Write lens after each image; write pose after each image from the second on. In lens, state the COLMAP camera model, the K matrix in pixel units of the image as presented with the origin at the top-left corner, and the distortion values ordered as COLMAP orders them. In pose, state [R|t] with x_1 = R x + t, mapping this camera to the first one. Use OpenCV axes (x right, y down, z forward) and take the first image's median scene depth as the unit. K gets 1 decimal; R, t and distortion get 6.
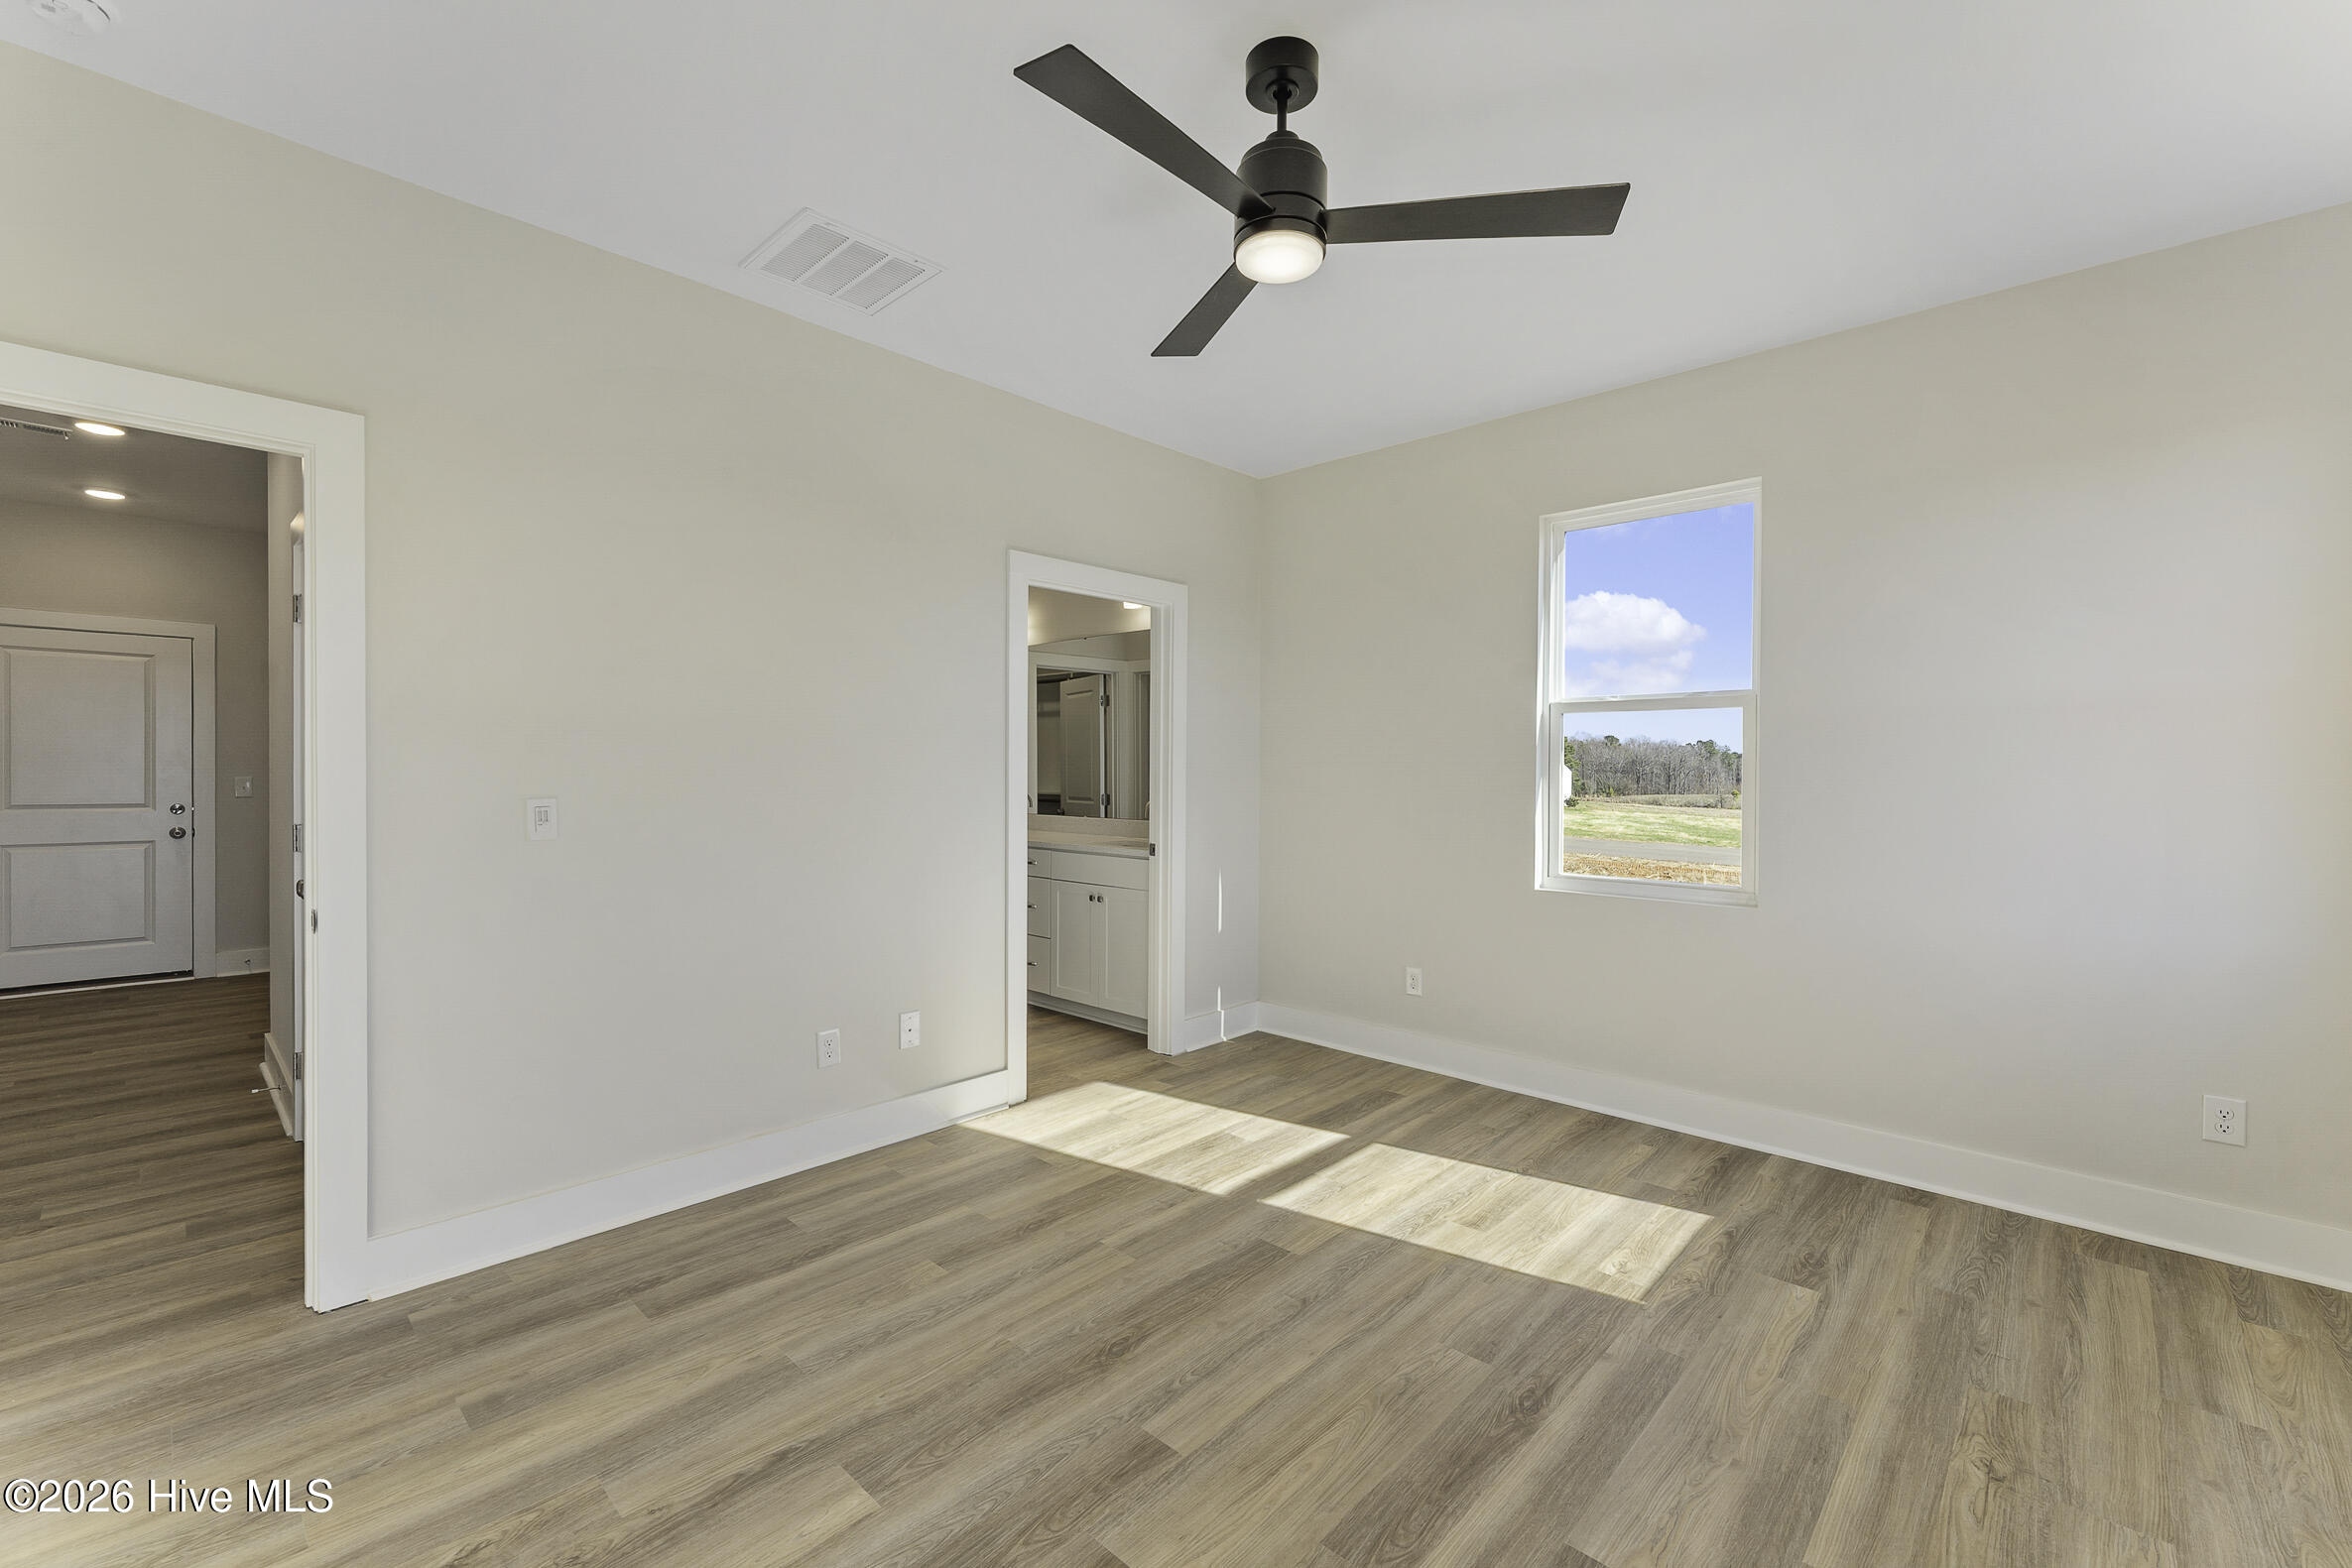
lens RADIAL K [[996.5, 0, 1176.0], [0, 996.5, 763.7], [0, 0, 1]] dist [-0.002186, -0.000599]
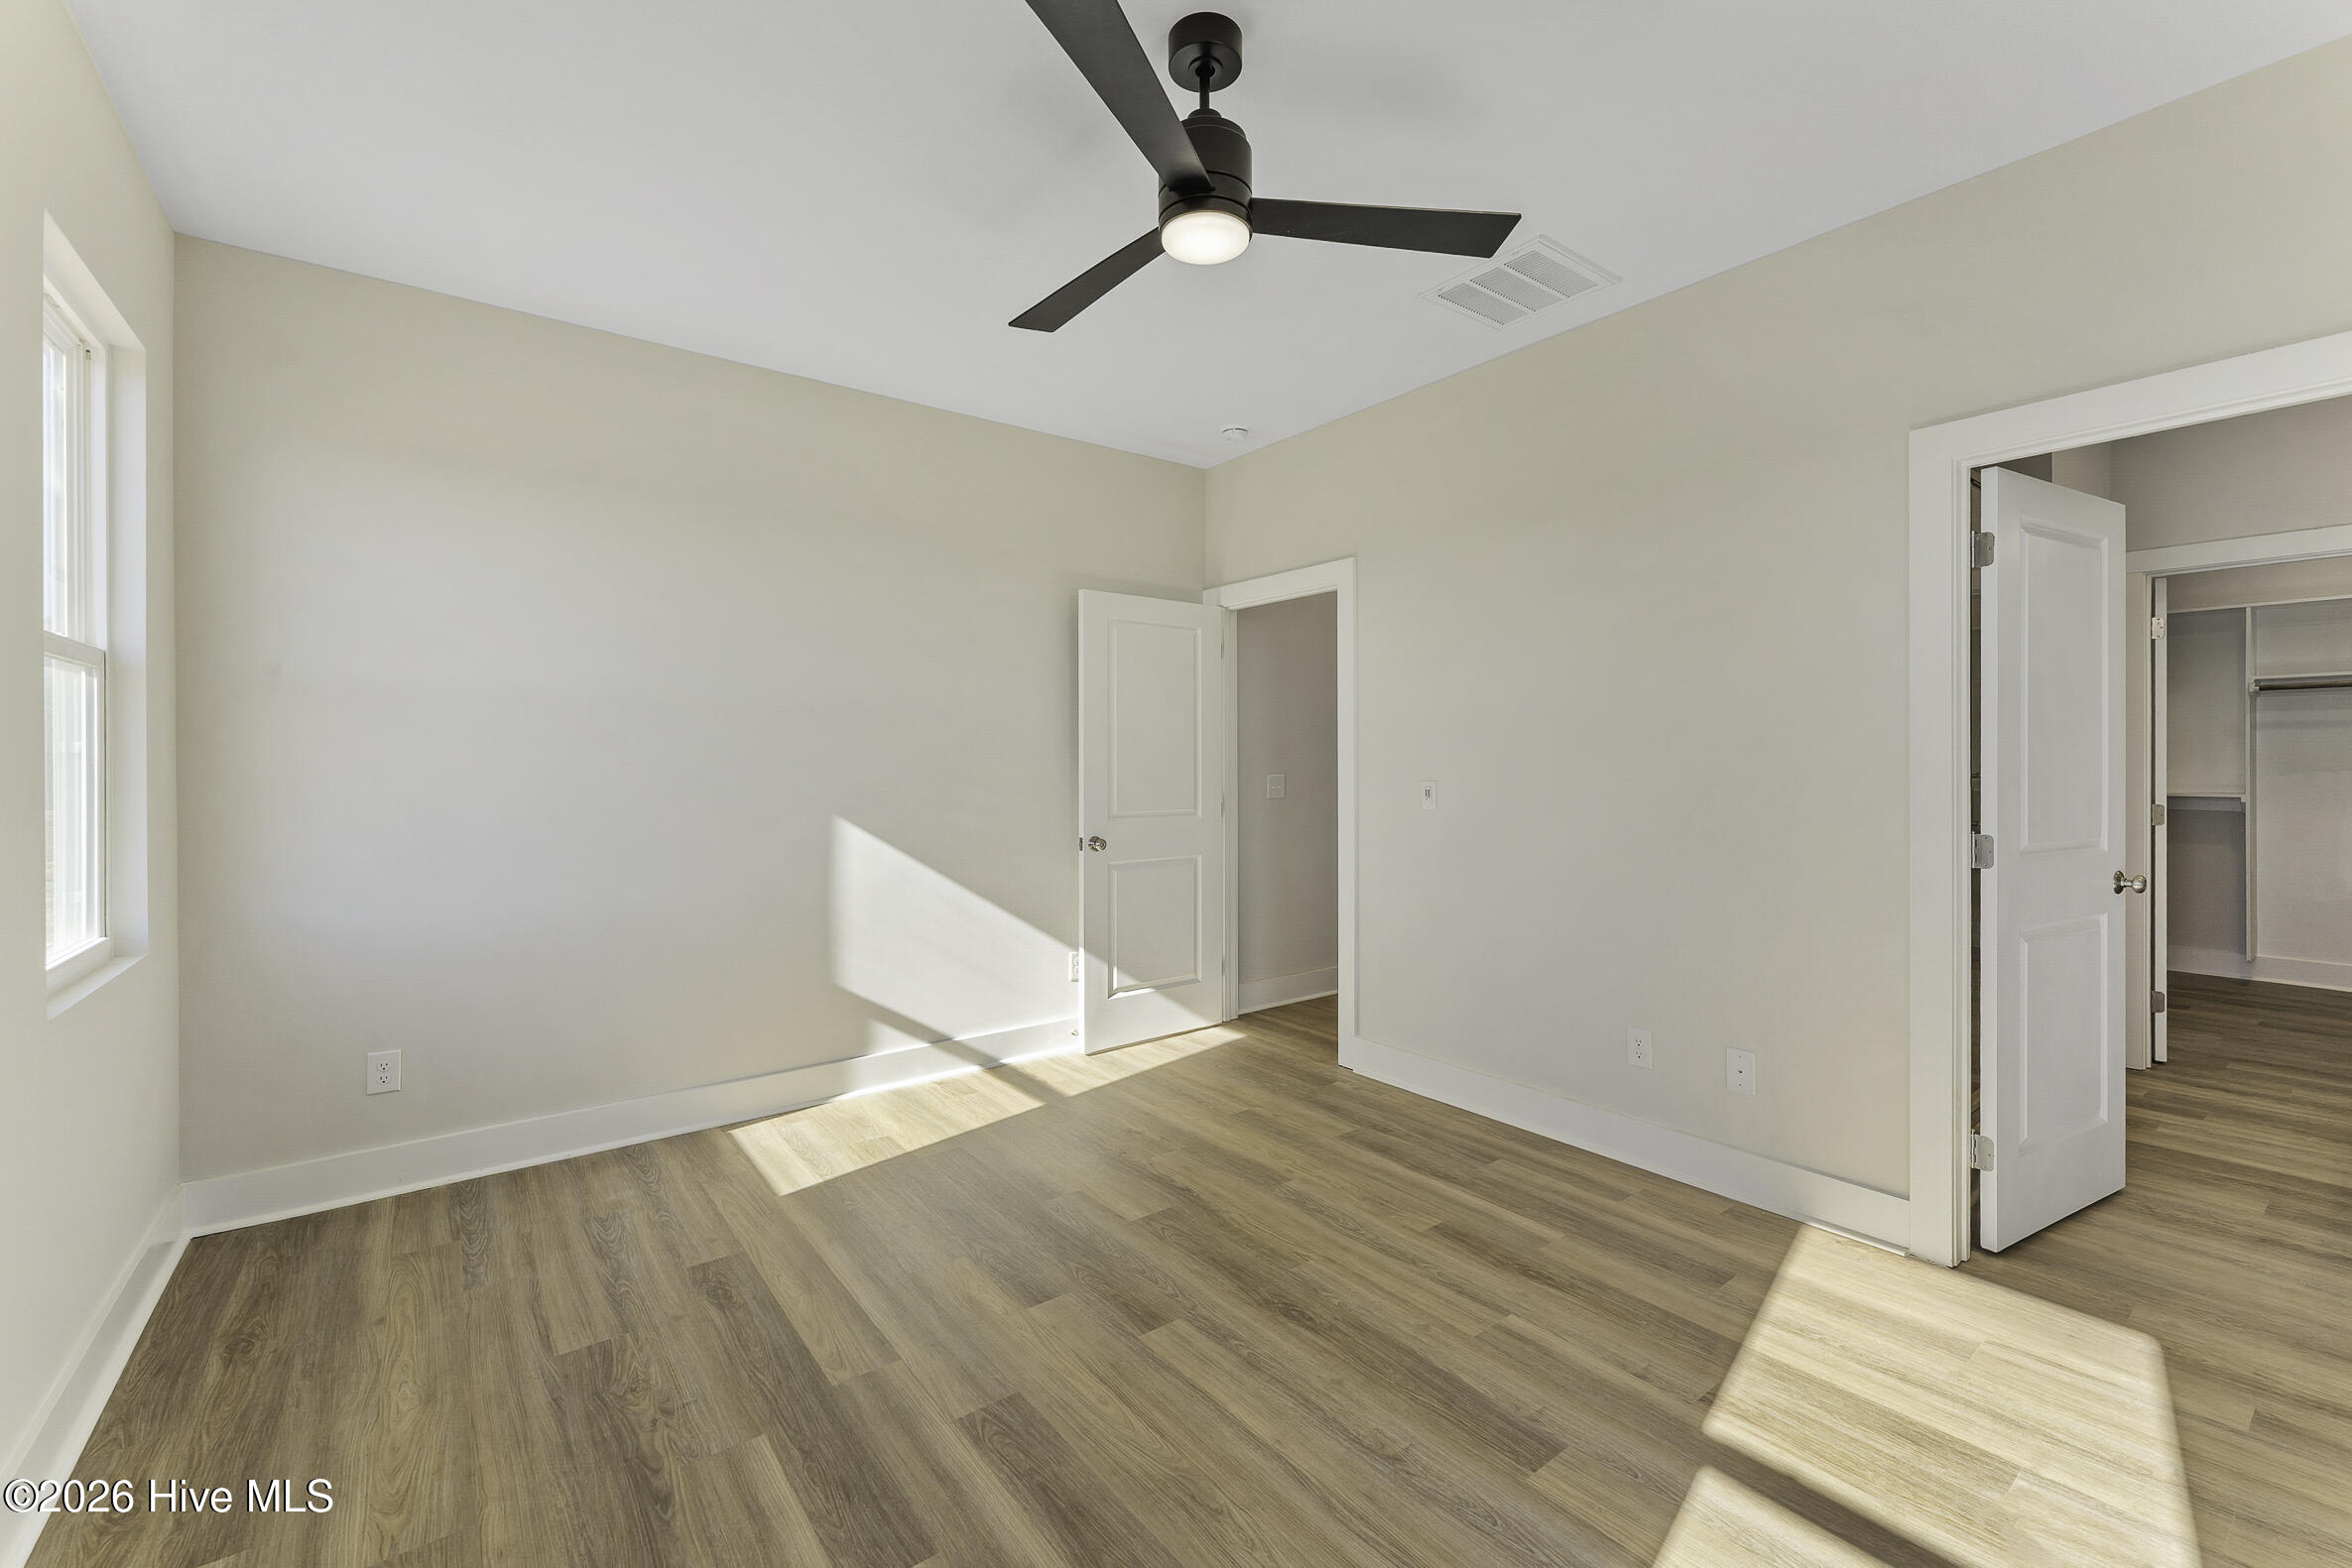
lens RADIAL K [[996.5, 0, 1176.0], [0, 996.5, 763.7], [0, 0, 1]] dist [-0.002186, -0.000599]
pose [[-0.178519, -0.000109, -0.983936, 0.843227], [0.009296, 0.999955, -0.001797, 0.008105], [0.983892, -0.009467, -0.178510, 0.907343]]
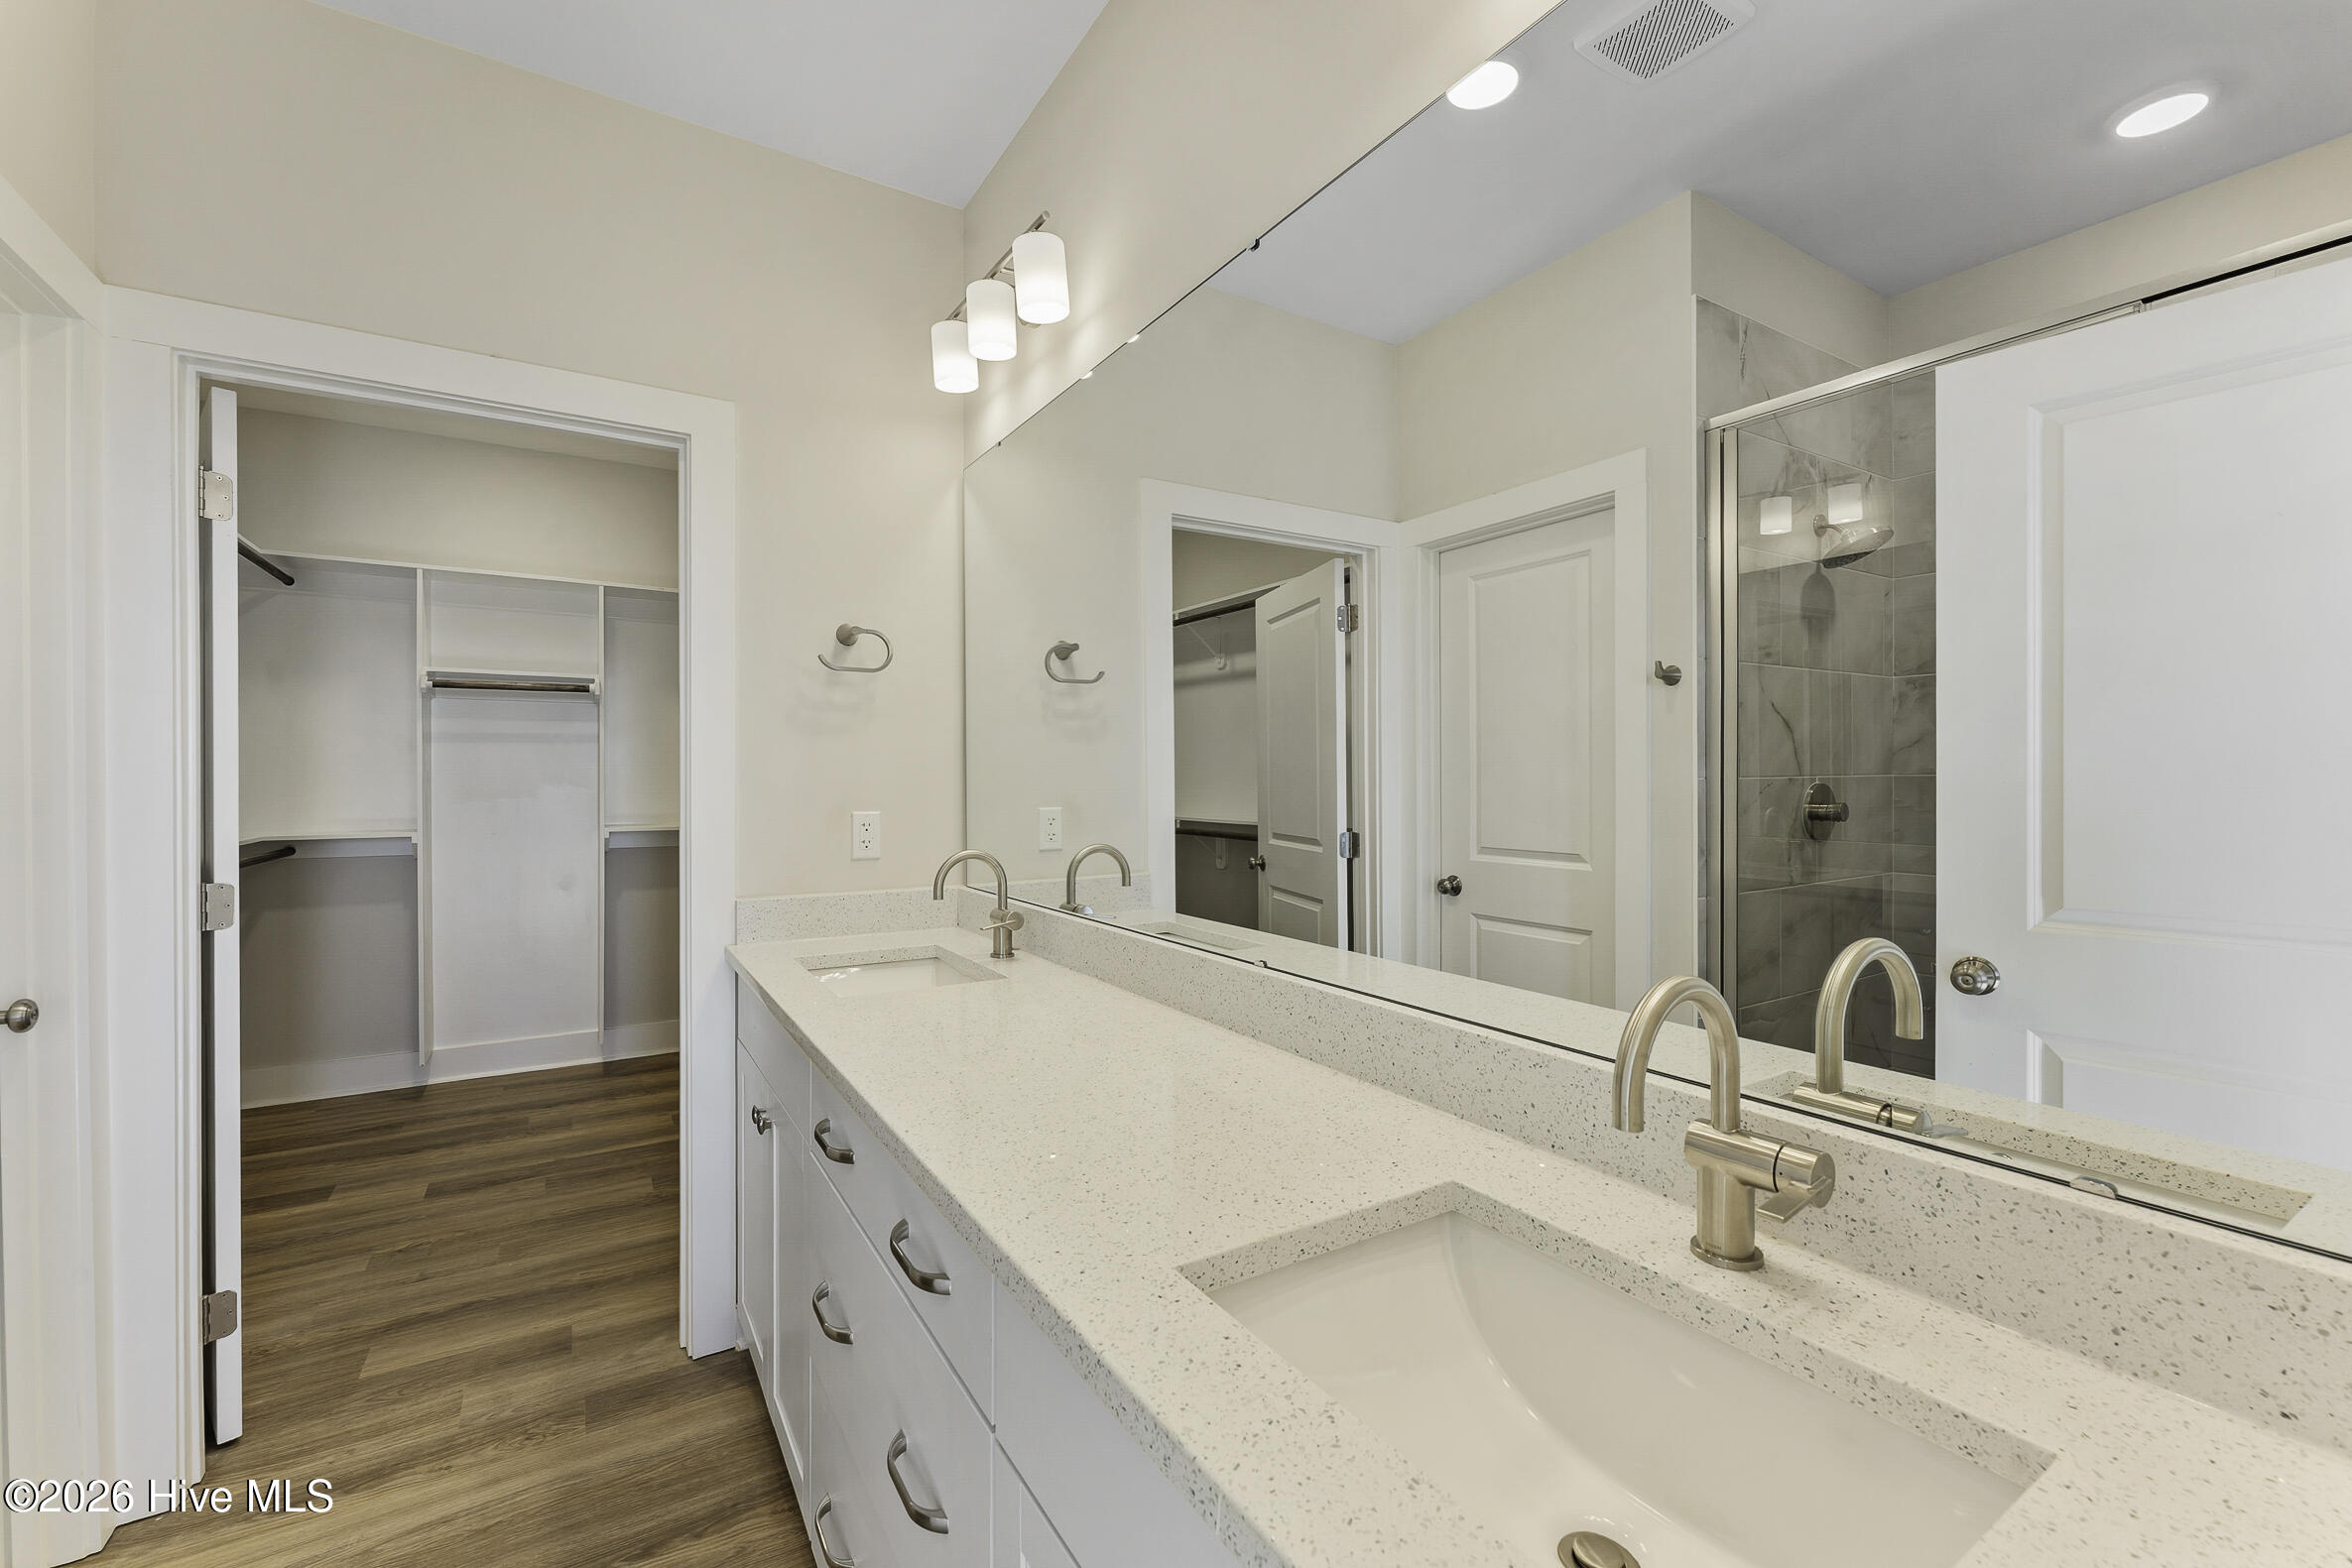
lens RADIAL K [[917.9, 0, 1176.0], [0, 917.9, 784.0], [0, 0, 1]] dist [0.001695, 0.000206]
pose [[0.967897, -0.003753, -0.251319, -0.121099], [0.006291, 0.999937, 0.009295, 0.011925], [0.251268, -0.010577, 0.967860, 1.664947]]
